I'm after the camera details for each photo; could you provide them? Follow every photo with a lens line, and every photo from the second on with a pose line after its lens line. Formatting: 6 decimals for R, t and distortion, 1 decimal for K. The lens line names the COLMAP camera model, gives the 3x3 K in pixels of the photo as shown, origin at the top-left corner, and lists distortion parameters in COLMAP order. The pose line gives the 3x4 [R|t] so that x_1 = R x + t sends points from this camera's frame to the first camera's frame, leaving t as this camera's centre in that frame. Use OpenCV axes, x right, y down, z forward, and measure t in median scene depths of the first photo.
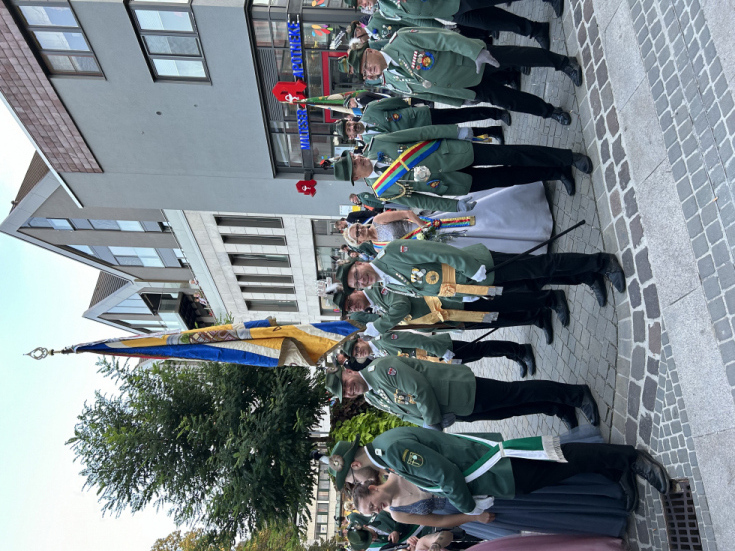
lens RADIAL K [[554.8, 0, 367.5], [0, 554.8, 275.5], [0, 0, 1]] dist [0.054509, -0.064128]
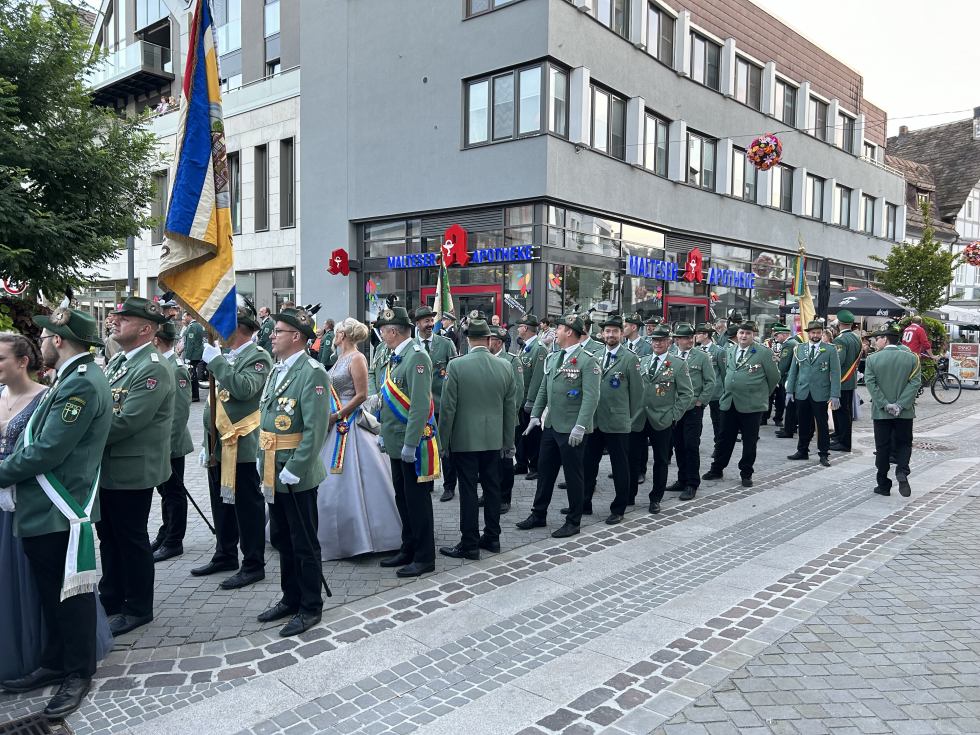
lens RADIAL K [[739.8, 0, 490.0], [0, 739.8, 367.5], [0, 0, 1]] dist [0.054509, -0.064128]
pose [[0.023486, 0.998850, 0.041803, -0.009885], [-0.930863, 0.037099, -0.363481, 0.121890], [-0.364614, -0.030376, 0.930663, -0.192571]]
